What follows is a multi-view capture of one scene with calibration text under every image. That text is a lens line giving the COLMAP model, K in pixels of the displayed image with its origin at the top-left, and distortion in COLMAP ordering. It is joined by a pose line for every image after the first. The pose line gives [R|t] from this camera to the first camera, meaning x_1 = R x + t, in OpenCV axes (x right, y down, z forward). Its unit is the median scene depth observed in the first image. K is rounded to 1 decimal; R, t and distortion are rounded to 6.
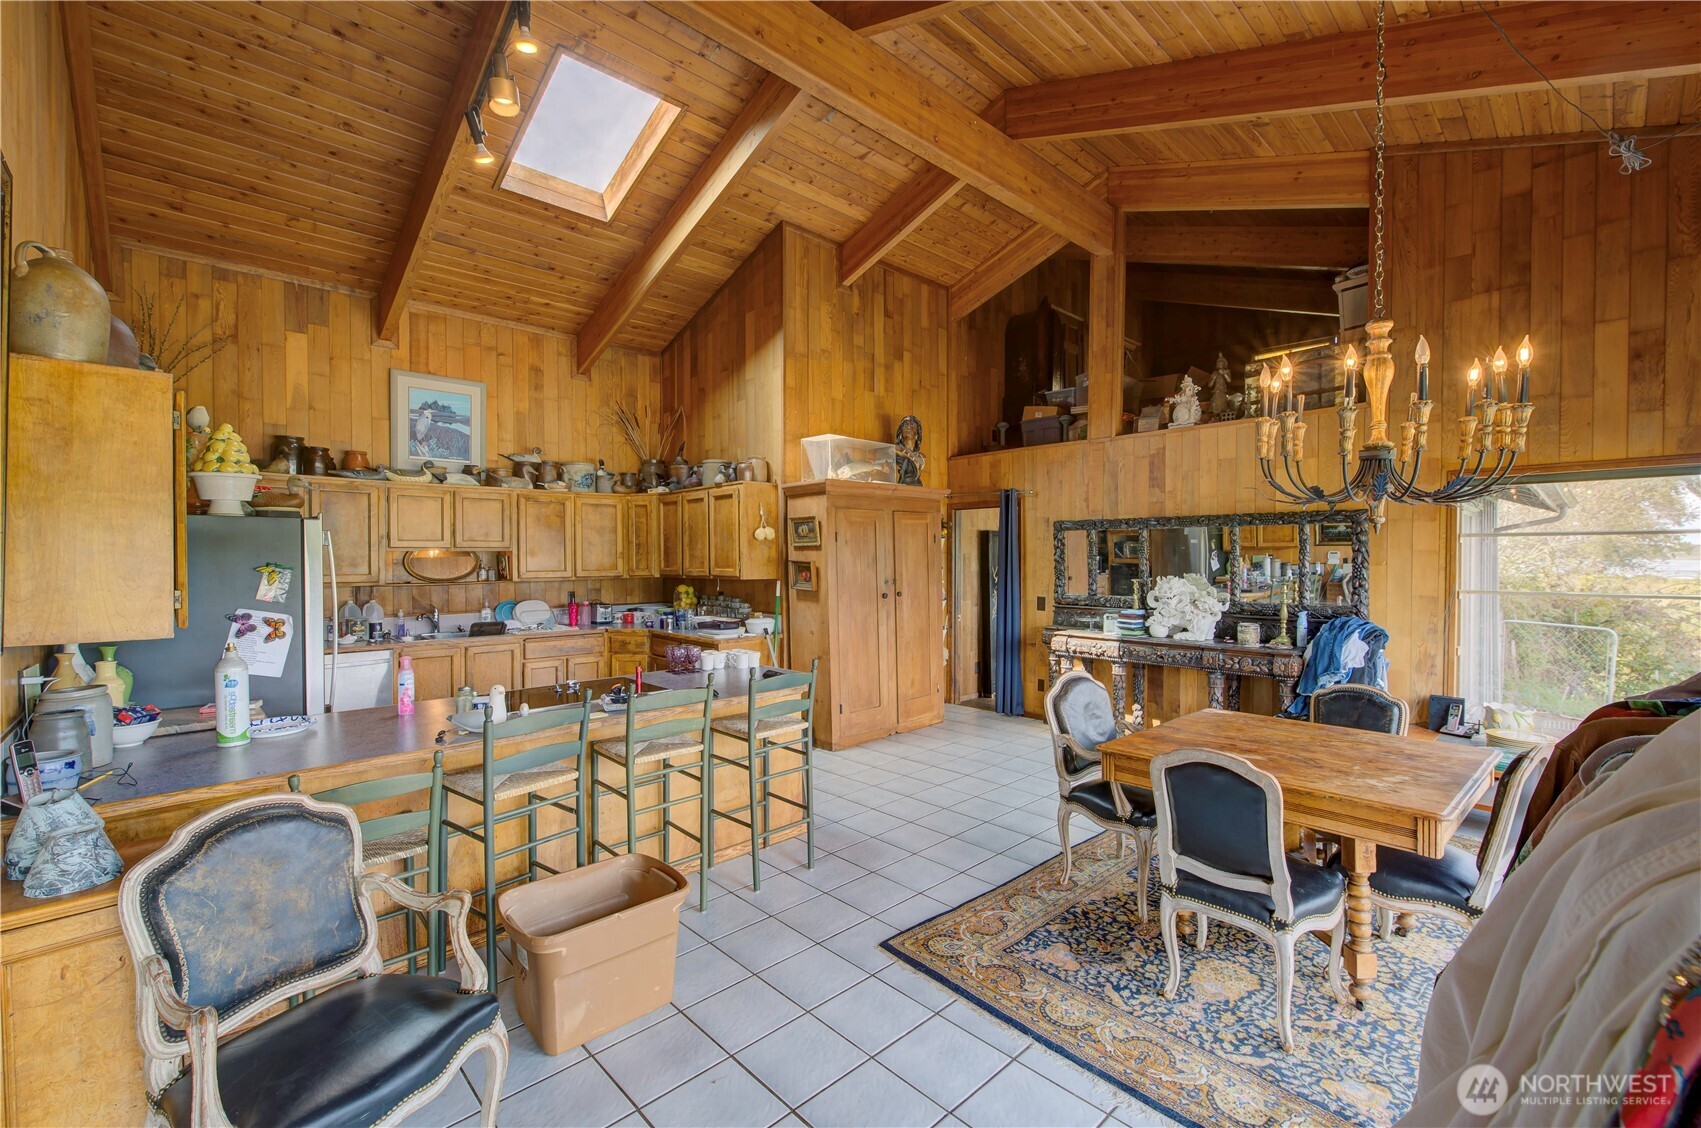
lens RADIAL K [[715.8, 0, 854.7], [0, 715.8, 563.6], [0, 0, 1]] dist [0.004205, 0.000271]
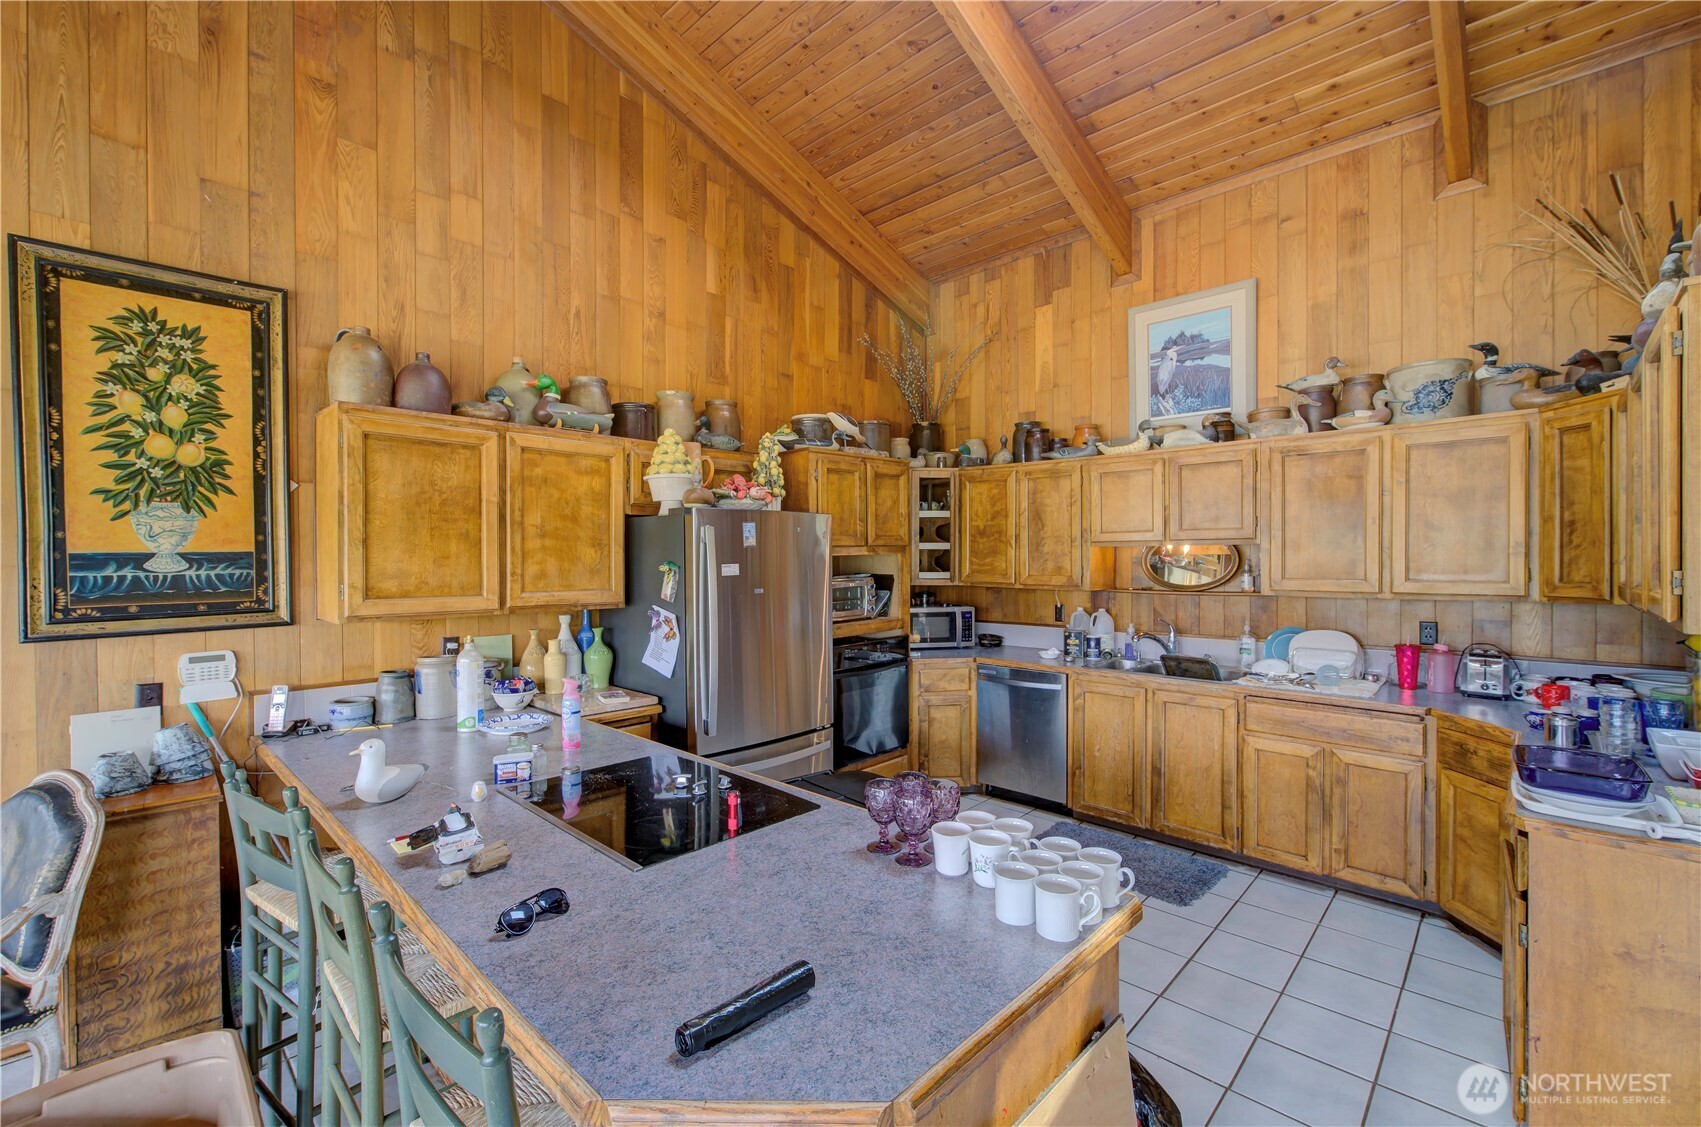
lens RADIAL K [[715.8, 0, 854.3], [0, 715.8, 562.8], [0, 0, 1]] dist [0.004205, 0.000271]
pose [[0.062759, 0.010276, -0.997976, 0.096275], [-0.007796, 0.999922, 0.009806, -0.005333], [0.997998, 0.007165, 0.062834, 0.626748]]
